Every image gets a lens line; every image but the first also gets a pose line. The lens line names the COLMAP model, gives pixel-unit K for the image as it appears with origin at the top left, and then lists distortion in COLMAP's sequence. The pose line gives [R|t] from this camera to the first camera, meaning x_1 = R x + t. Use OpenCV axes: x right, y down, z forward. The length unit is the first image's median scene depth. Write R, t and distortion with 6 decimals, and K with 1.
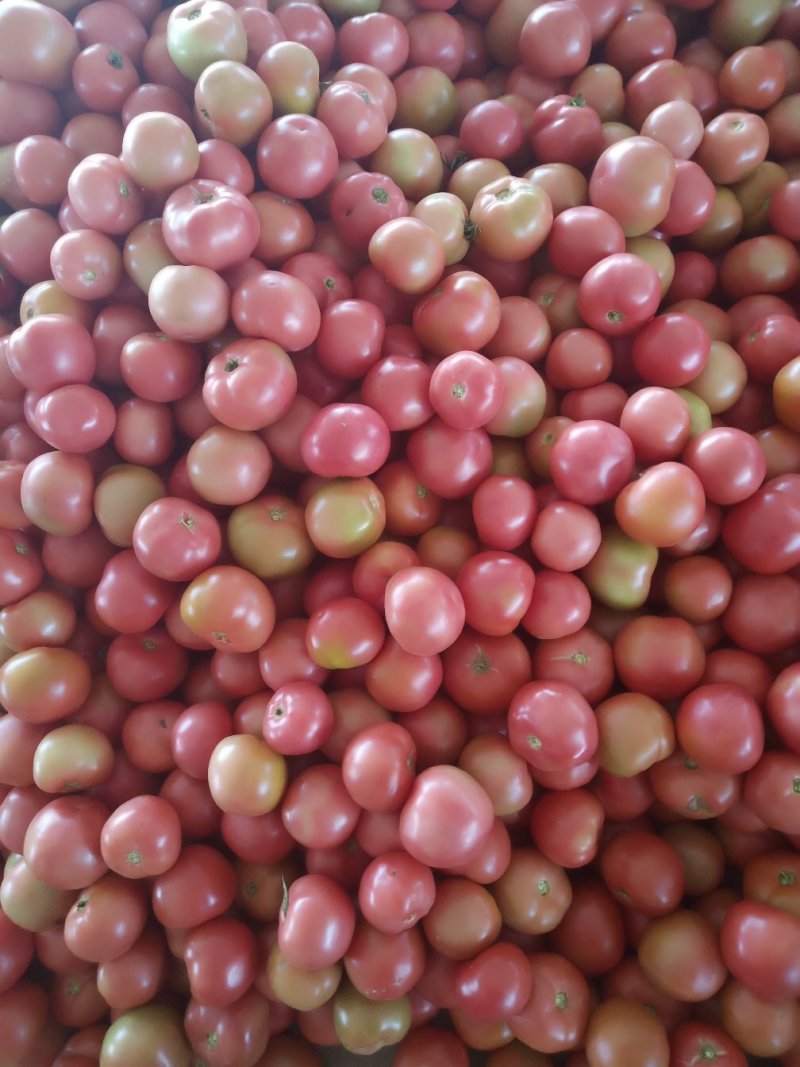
lens RADIAL K [[796.5, 0, 400.0], [0, 796.5, 533.5], [0, 0, 1]] dist [-0.009135, 0.064643]
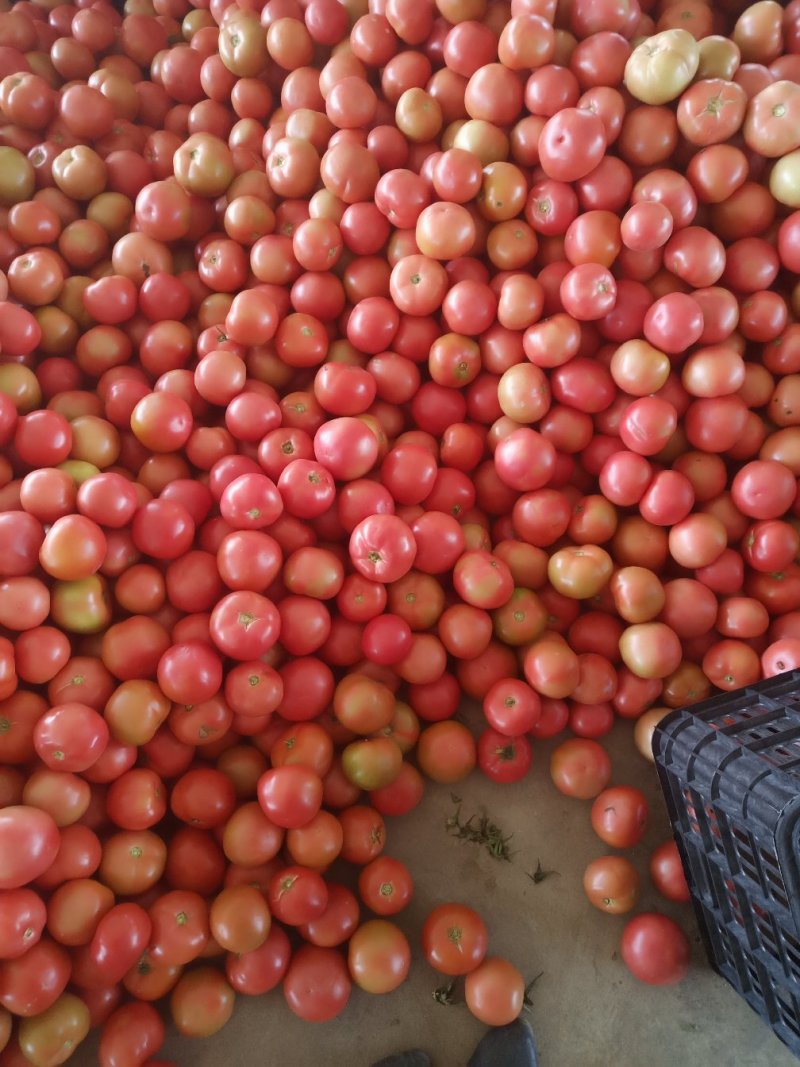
lens RADIAL K [[814.2, 0, 400.0], [0, 814.2, 533.5], [0, 0, 1]] dist [-0.012965, 0.048661]
pose [[0.834858, -0.454340, 0.310784, 0.362159], [0.476134, 0.879349, 0.006497, 0.188575], [-0.276240, 0.142551, 0.950458, -0.435316]]
